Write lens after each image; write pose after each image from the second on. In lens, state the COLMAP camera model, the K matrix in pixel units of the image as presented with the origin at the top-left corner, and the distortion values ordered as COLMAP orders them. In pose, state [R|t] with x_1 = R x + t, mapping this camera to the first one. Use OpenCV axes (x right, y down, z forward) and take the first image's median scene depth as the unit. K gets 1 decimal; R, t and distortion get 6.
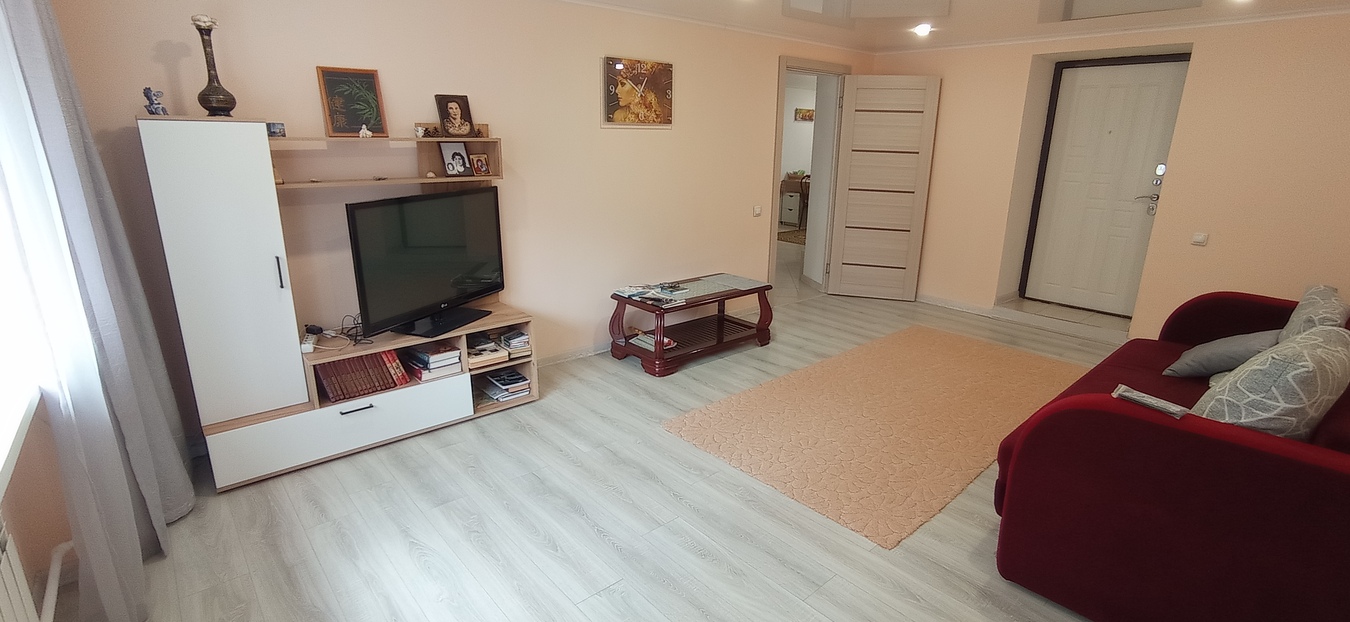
lens RADIAL K [[614.8, 0, 680.6], [0, 614.8, 304.8], [0, 0, 1]] dist [-0.049694, 0.028325]
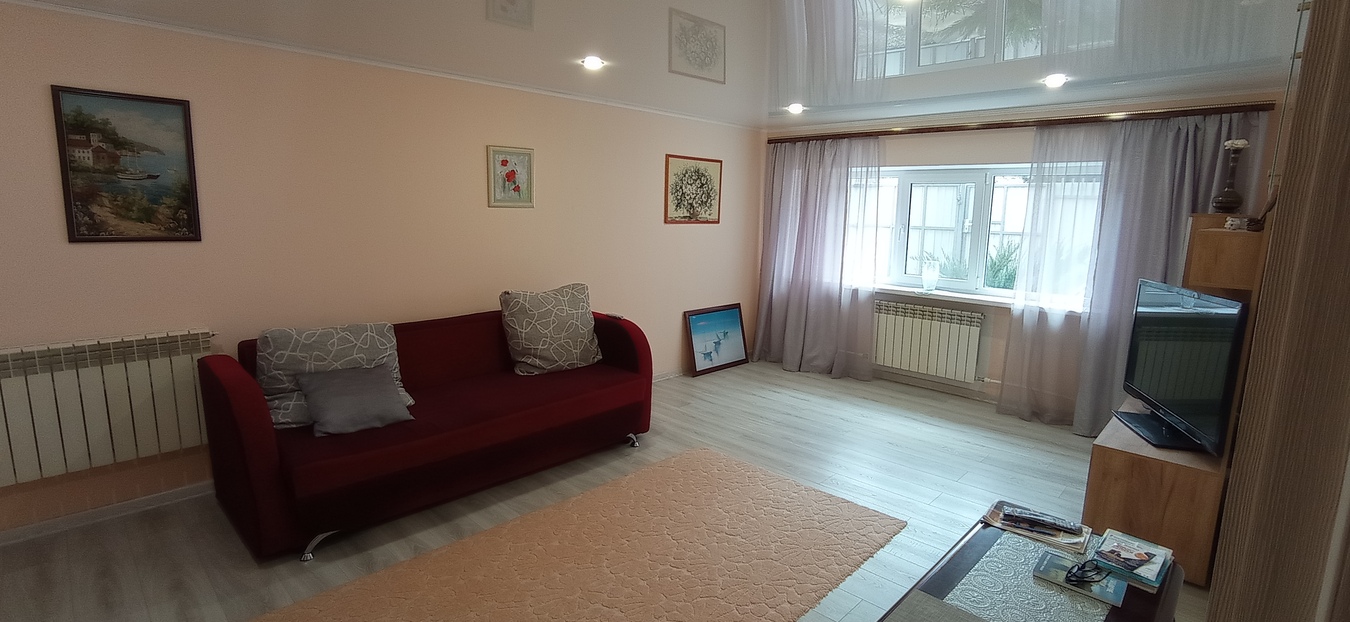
lens RADIAL K [[614.8, 0, 680.6], [0, 614.8, 304.8], [0, 0, 1]] dist [-0.049694, 0.028325]
pose [[-0.995800, -0.025091, -0.088047, 0.313359], [-0.059248, 0.909792, 0.410814, -0.364255], [0.069797, 0.414305, -0.907458, 1.332421]]
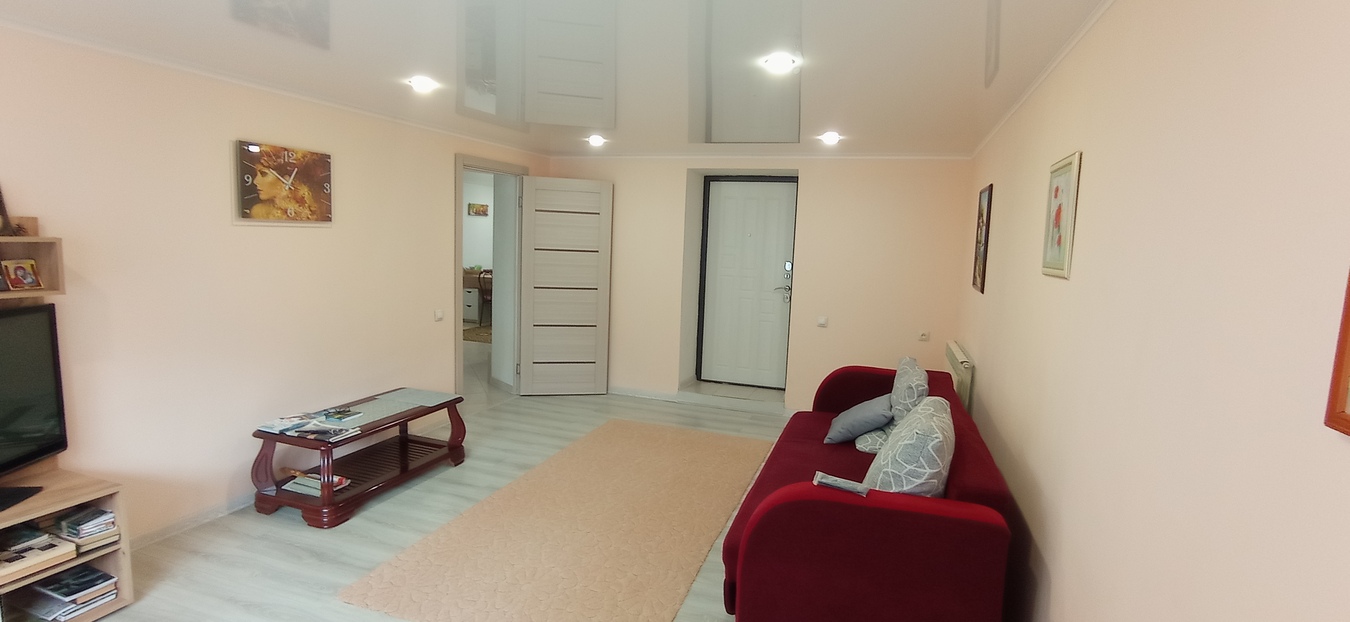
lens RADIAL K [[614.8, 0, 680.6], [0, 614.8, 304.8], [0, 0, 1]] dist [-0.049694, 0.028325]
pose [[0.867785, -0.037627, 0.495513, -0.015970], [0.107589, 0.987705, -0.113416, -0.032002], [-0.485153, 0.151733, 0.861164, 0.048166]]
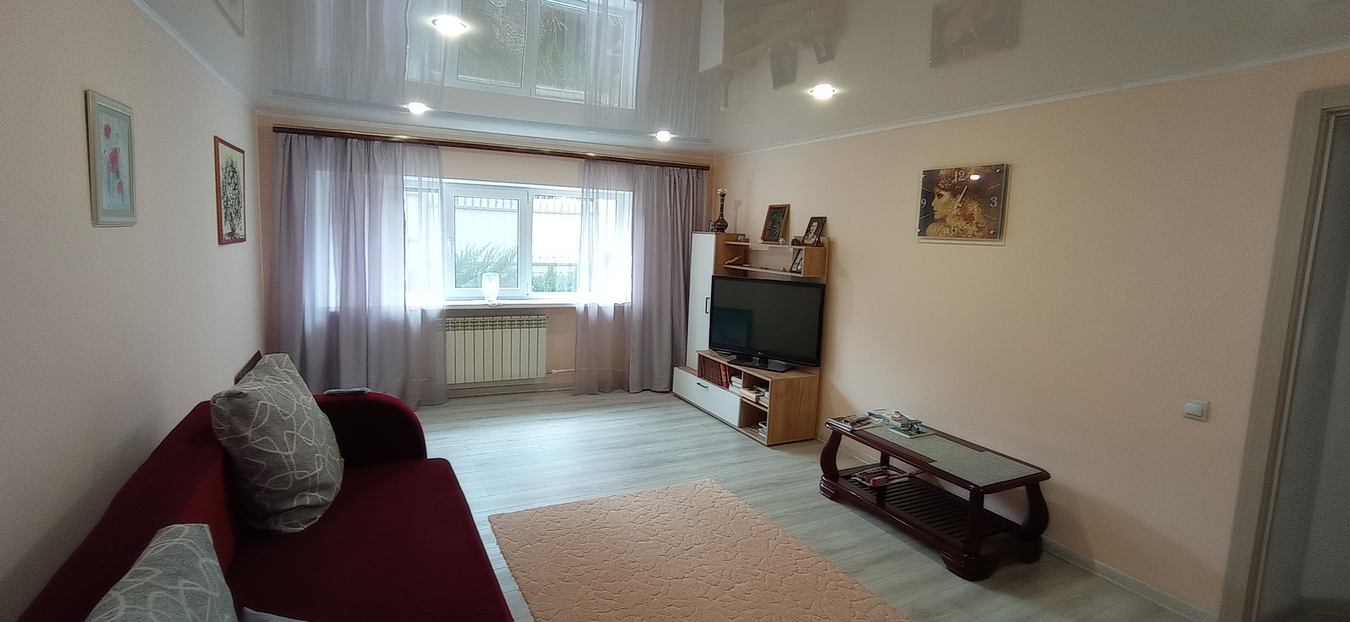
lens RADIAL K [[614.8, 0, 680.6], [0, 614.8, 304.8], [0, 0, 1]] dist [-0.049694, 0.028325]
pose [[-0.242886, 0.087367, -0.966113, 0.865680], [-0.302072, 0.939606, 0.160913, -0.231221], [0.921824, 0.330919, -0.201826, 0.855398]]
